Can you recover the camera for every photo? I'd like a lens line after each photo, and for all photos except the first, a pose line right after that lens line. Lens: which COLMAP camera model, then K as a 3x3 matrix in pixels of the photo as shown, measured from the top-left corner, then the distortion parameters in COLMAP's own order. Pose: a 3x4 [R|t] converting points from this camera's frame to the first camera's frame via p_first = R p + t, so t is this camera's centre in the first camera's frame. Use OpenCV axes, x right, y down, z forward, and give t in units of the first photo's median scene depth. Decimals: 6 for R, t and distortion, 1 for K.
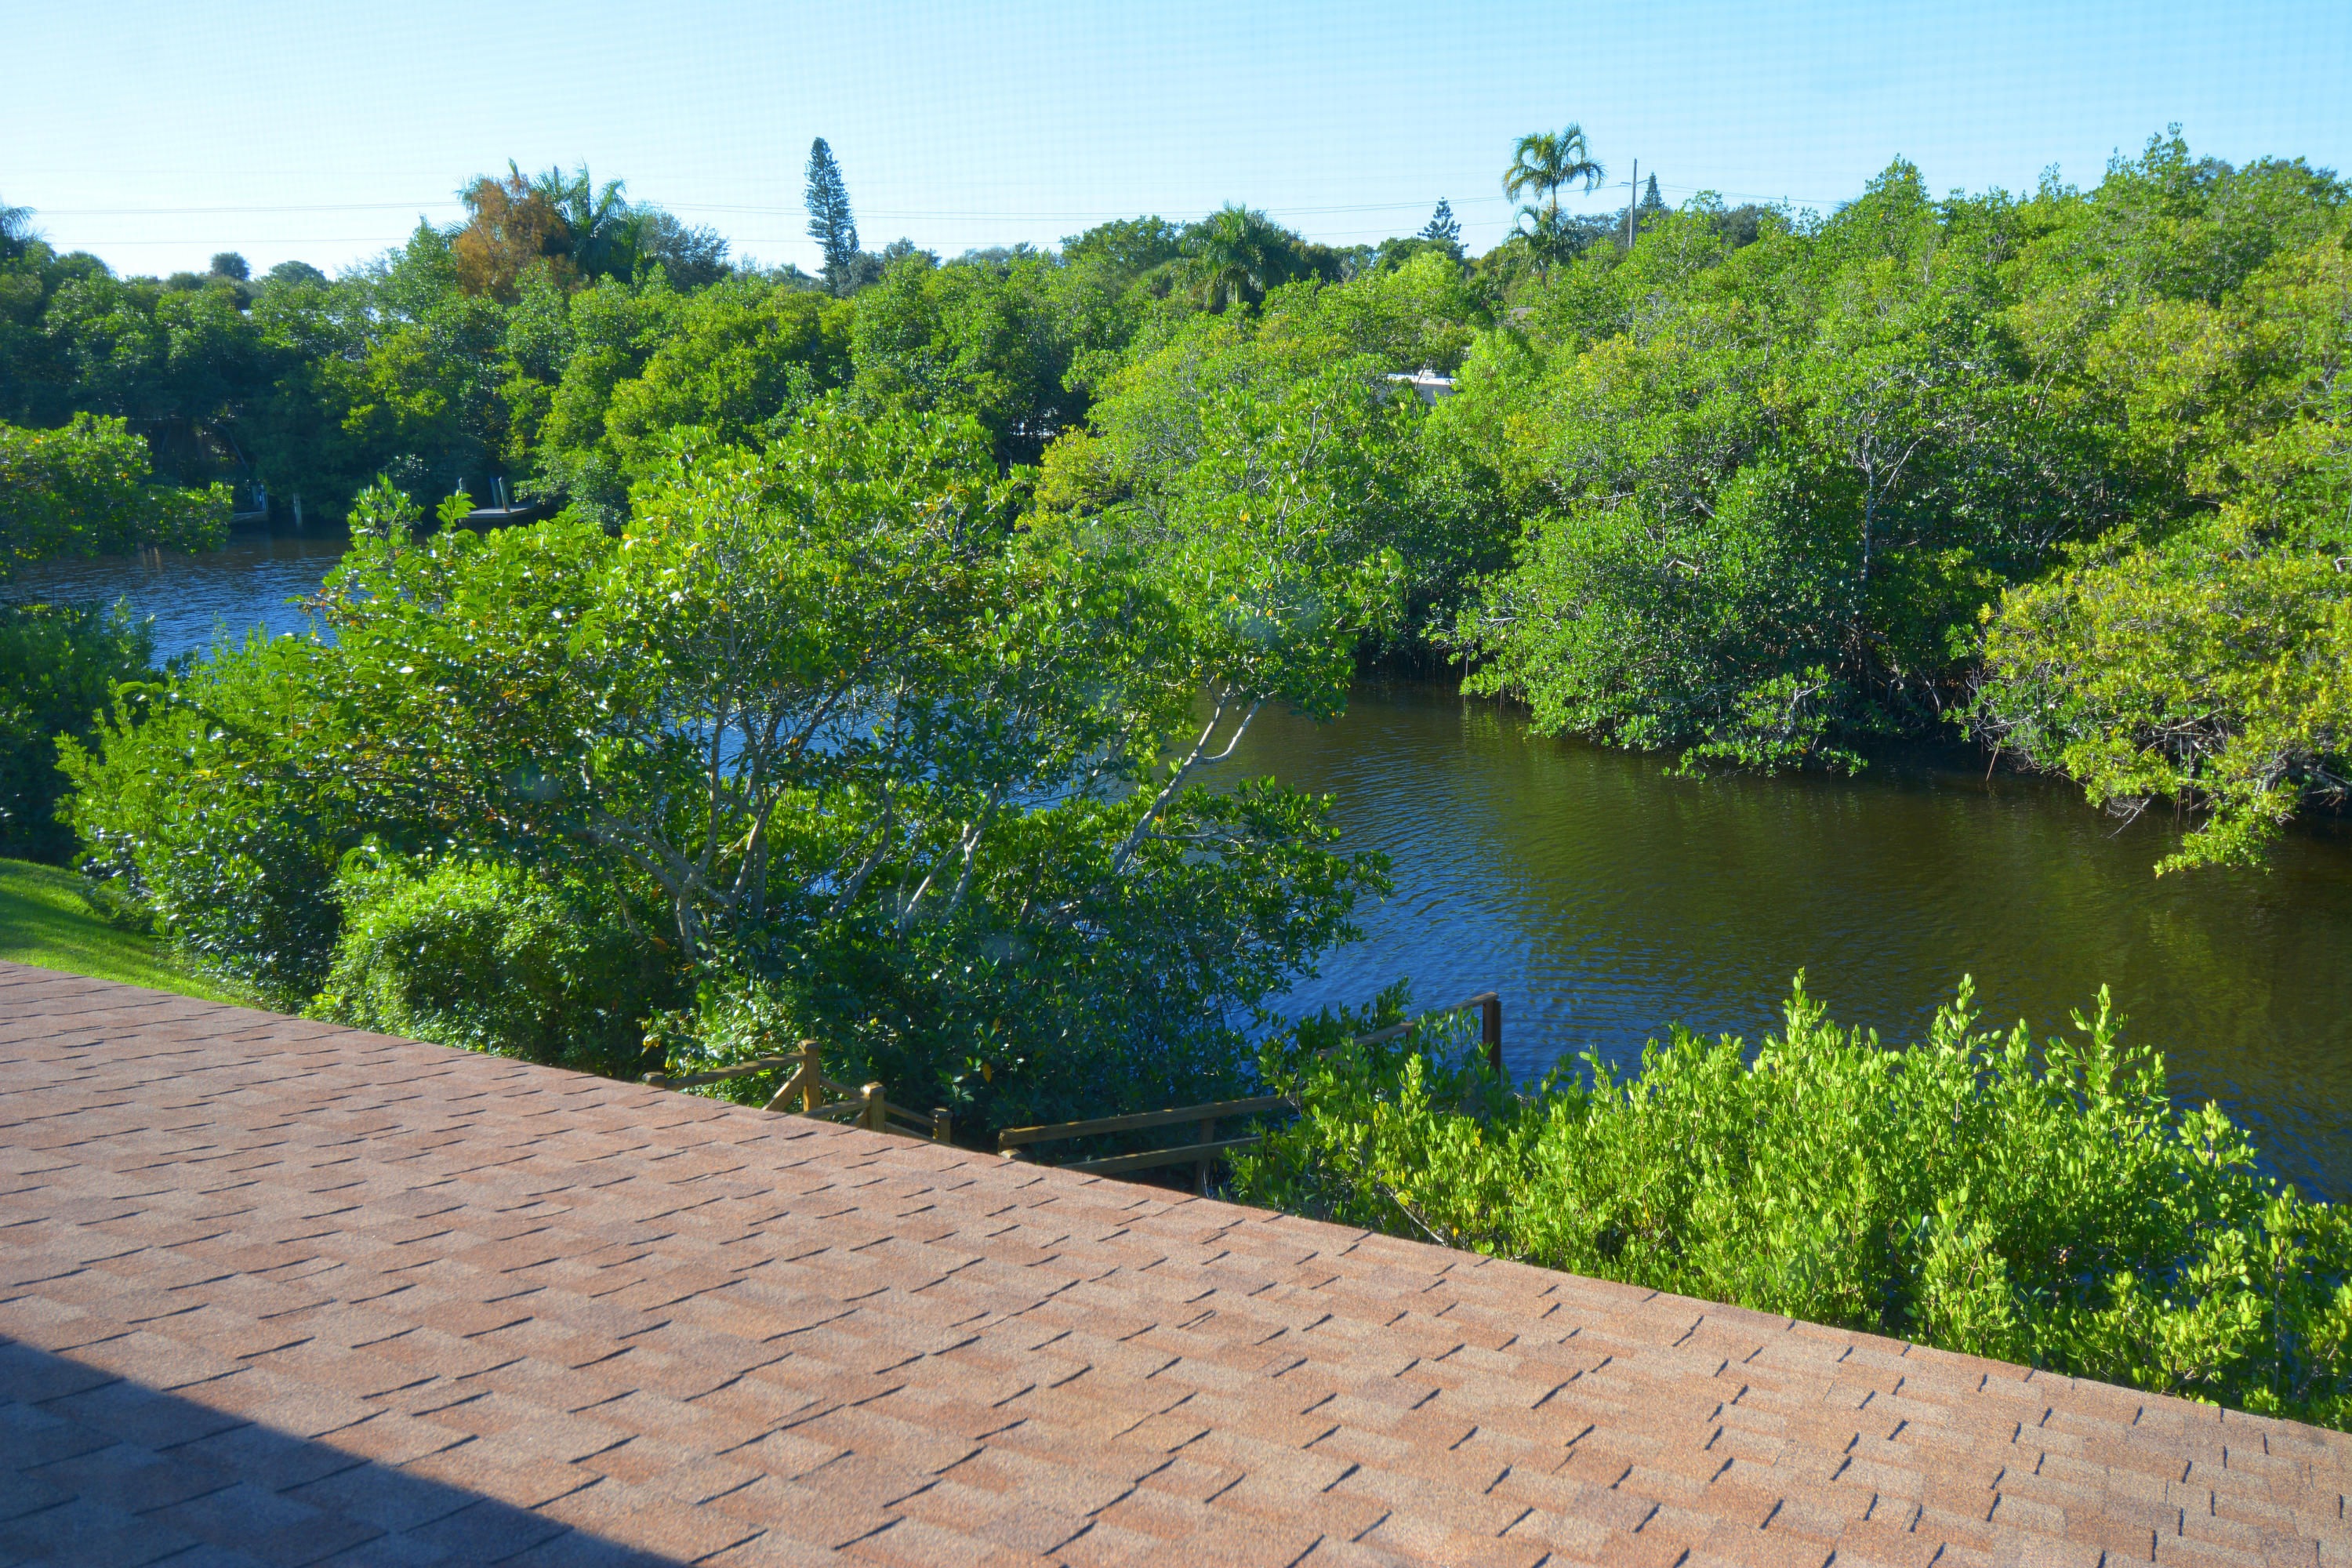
lens RADIAL K [[1993.5, 0, 1201.9], [0, 1993.5, 788.5], [0, 0, 1]] dist [0.041469, -0.003496]
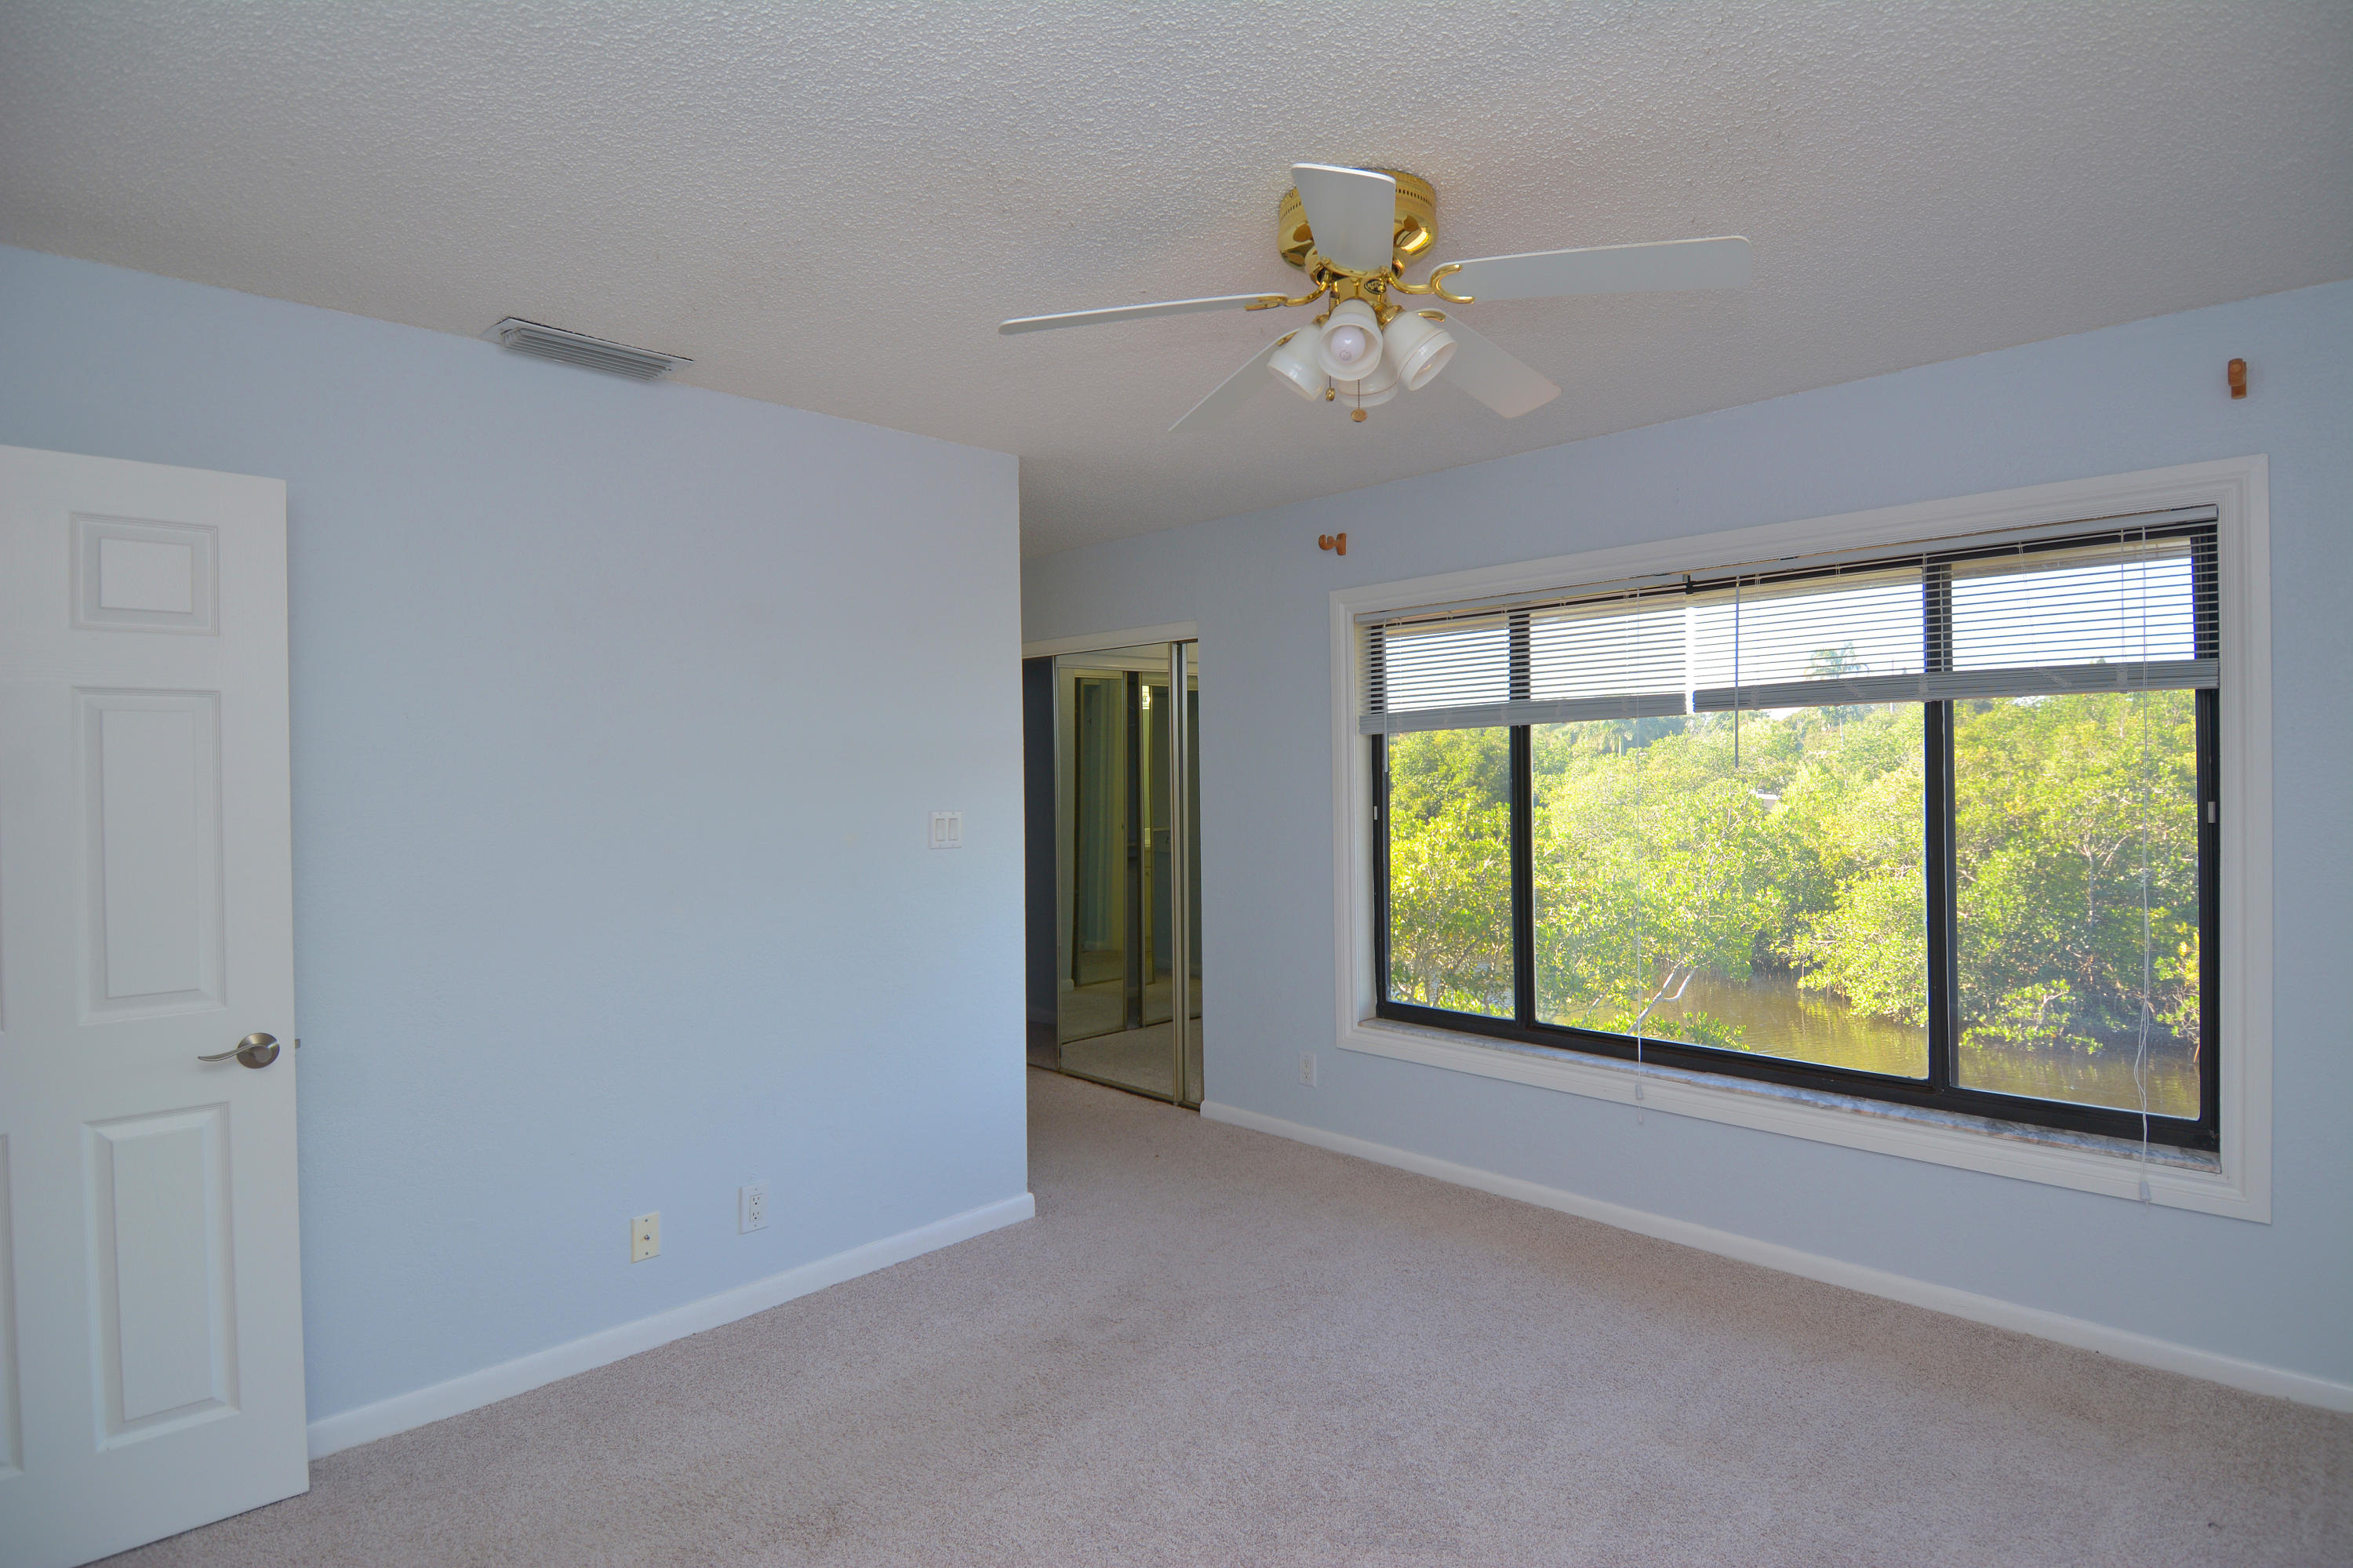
lens RADIAL K [[1215.3, 0, 1184.1], [0, 1215.3, 778.7], [0, 0, 1]] dist [0.025268, -0.037664]
pose [[0.949571, 0.009233, -0.313417, -0.033791], [-0.075034, 0.977215, -0.198545, 0.020802], [0.304442, 0.212049, 0.928628, -0.090970]]
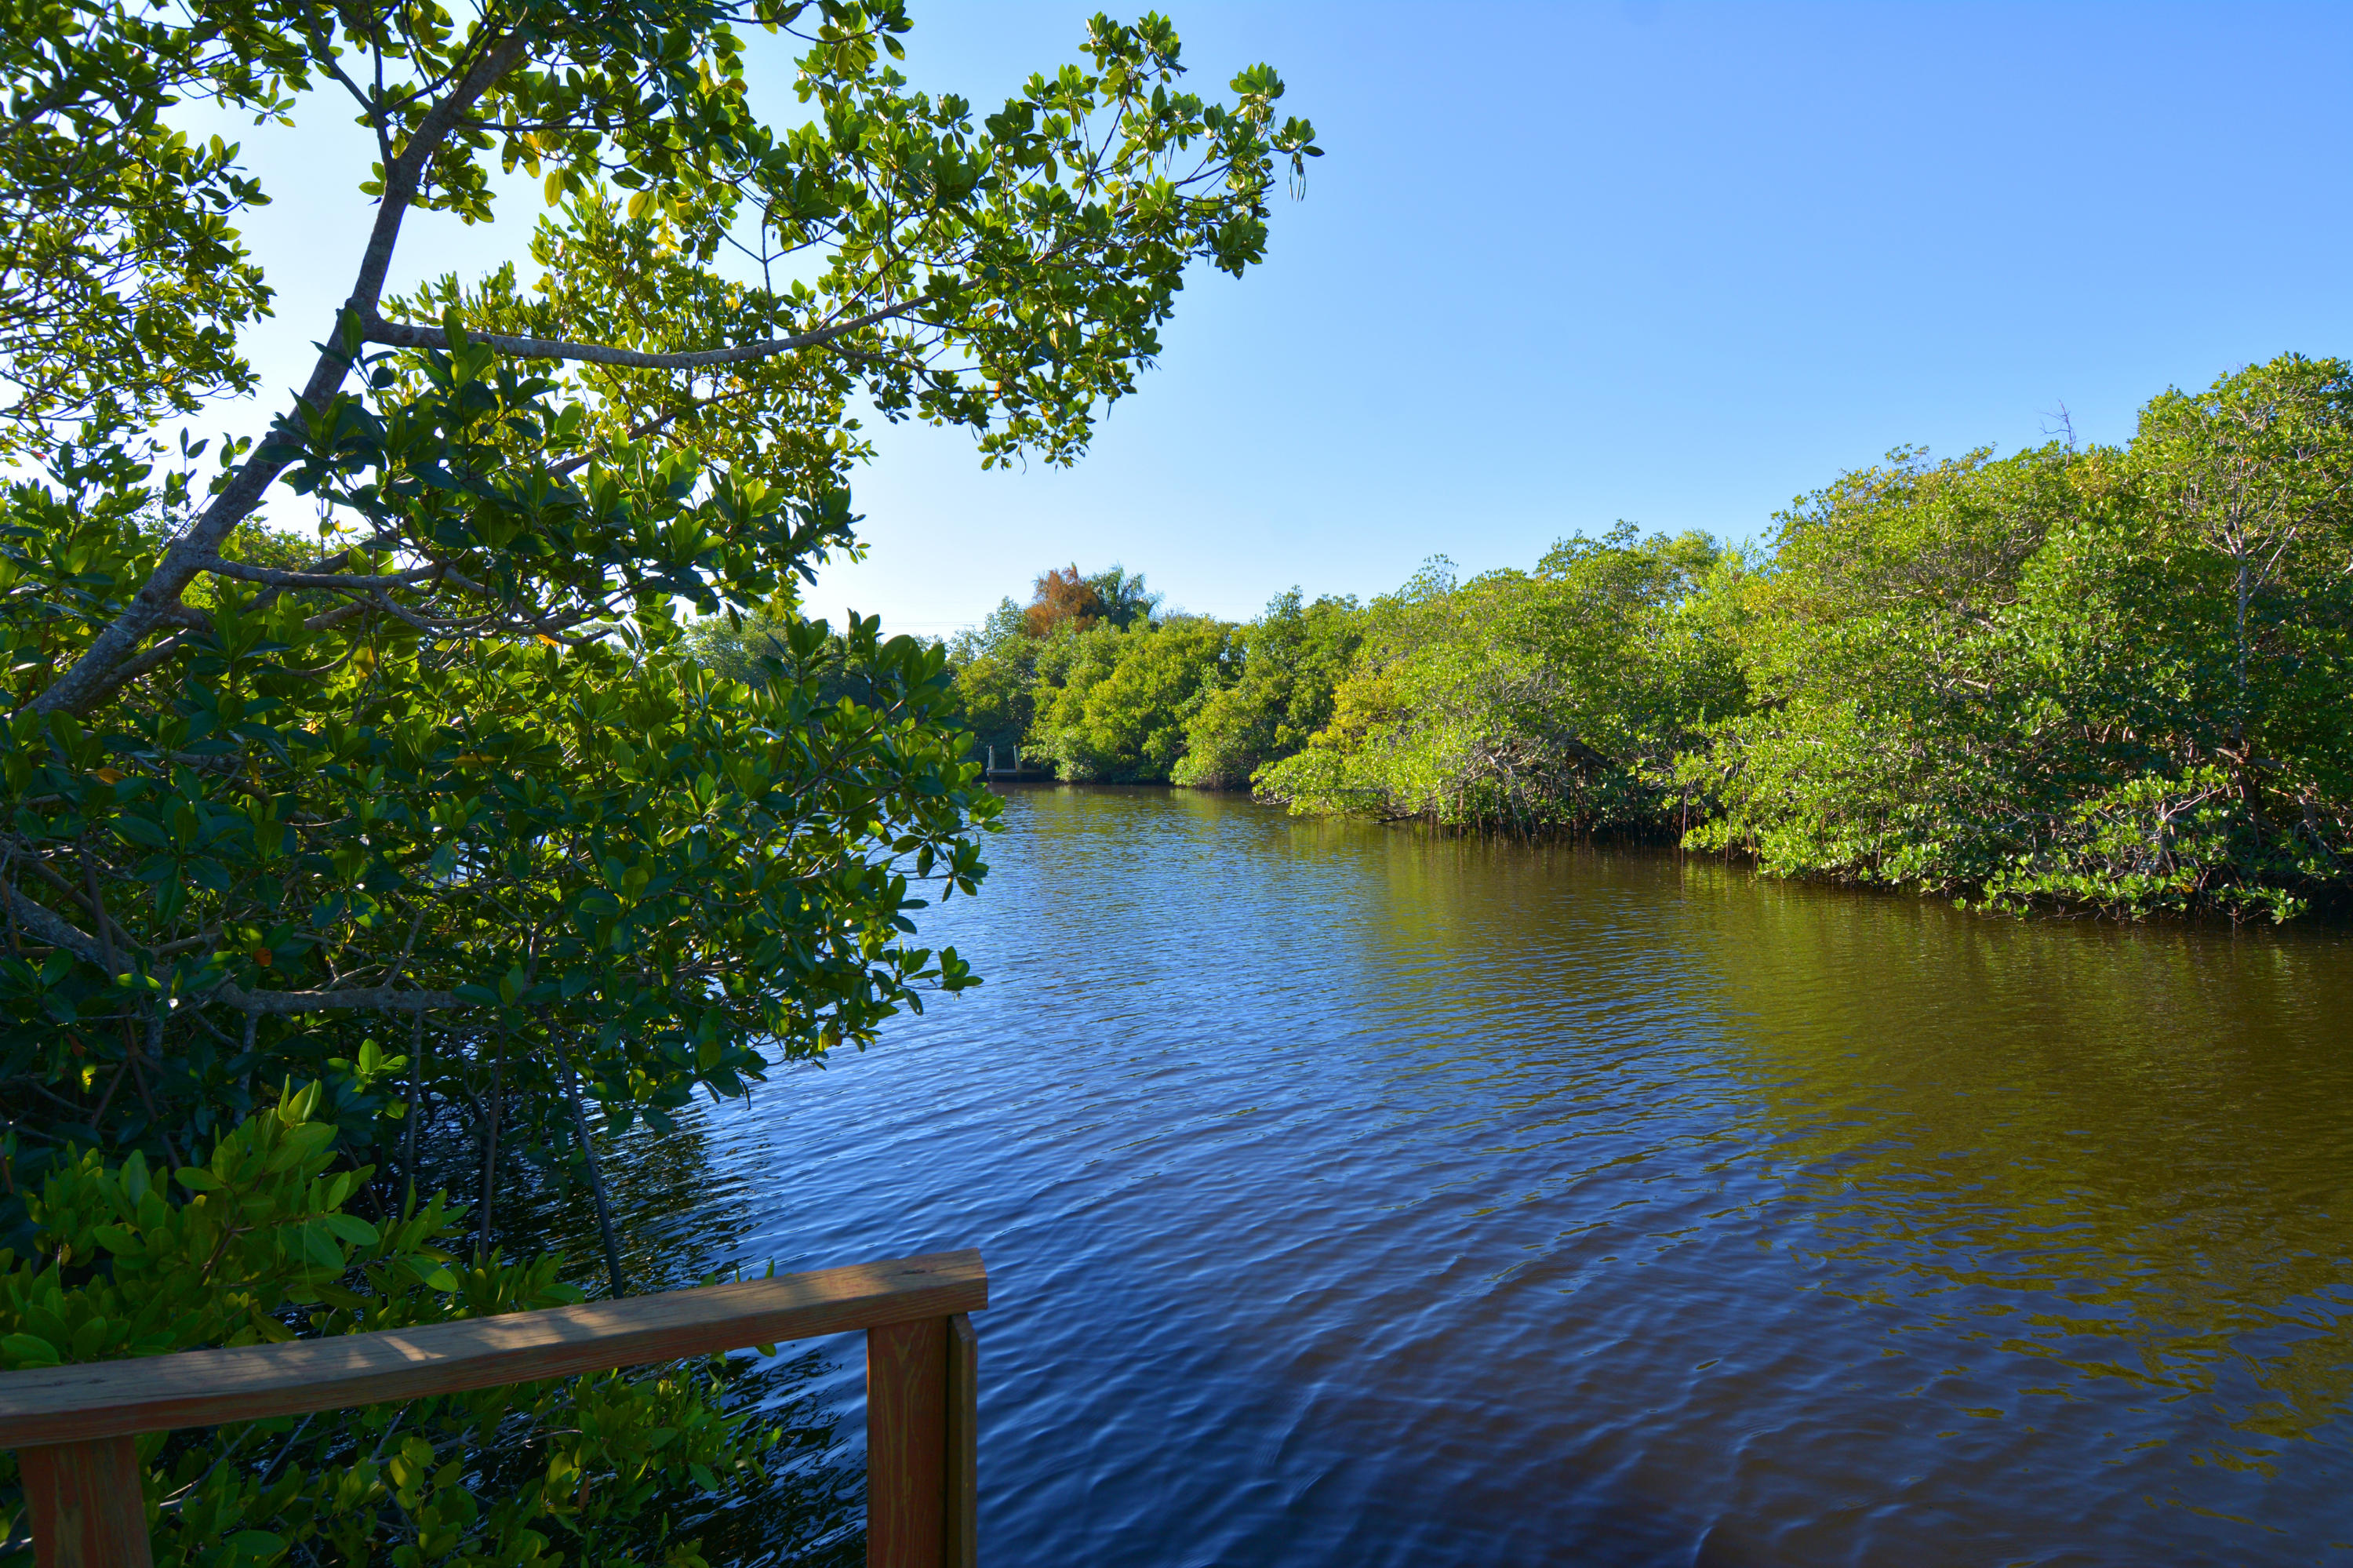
lens RADIAL K [[1215.3, 0, 1170.2], [0, 1215.3, 781.7], [0, 0, 1]] dist [0.025268, -0.037664]
pose [[0.948132, 0.019612, -0.317270, 0.089905], [-0.078588, 0.981573, -0.174177, 0.039064], [0.308008, 0.190076, 0.932203, 0.437611]]
